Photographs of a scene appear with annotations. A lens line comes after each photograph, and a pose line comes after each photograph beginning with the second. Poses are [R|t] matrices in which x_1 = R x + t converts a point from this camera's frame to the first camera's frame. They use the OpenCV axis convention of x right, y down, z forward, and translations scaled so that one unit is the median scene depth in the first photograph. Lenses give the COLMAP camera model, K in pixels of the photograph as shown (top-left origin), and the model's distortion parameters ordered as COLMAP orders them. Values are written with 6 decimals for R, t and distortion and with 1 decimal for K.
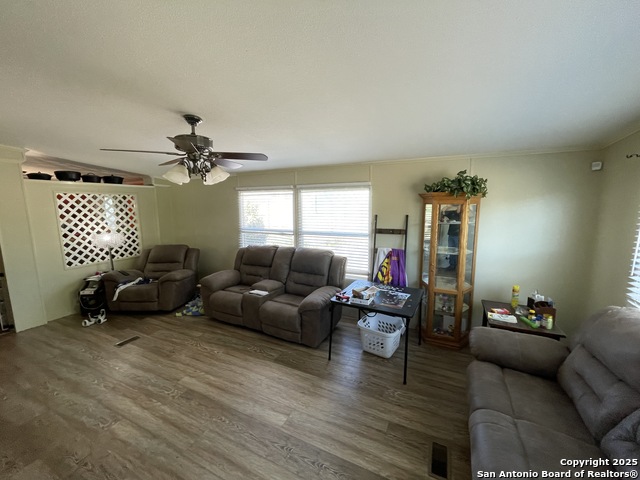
lens RADIAL K [[258.8, 0, 319.5], [0, 258.8, 238.5], [0, 0, 1]] dist [-0.000720, -0.000249]
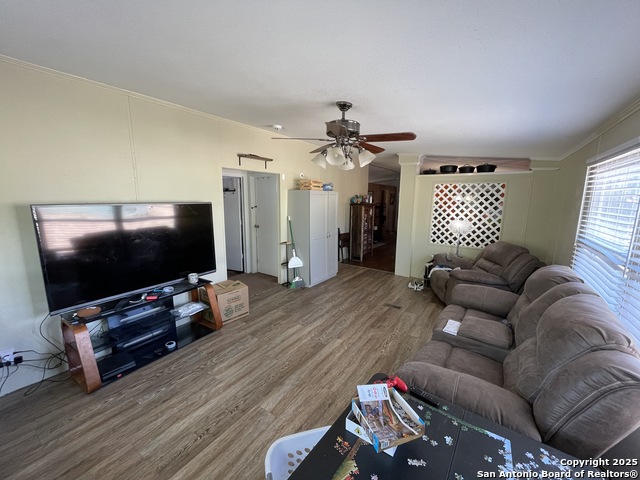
lens RADIAL K [[258.8, 0, 323.2], [0, 258.8, 241.7], [0, 0, 1]] dist [-0.000720, -0.000249]
pose [[-0.133244, 0.174547, -0.975592, 0.354420], [-0.146044, 0.970165, 0.193522, -0.065711], [0.980264, 0.168265, -0.103777, 0.634245]]
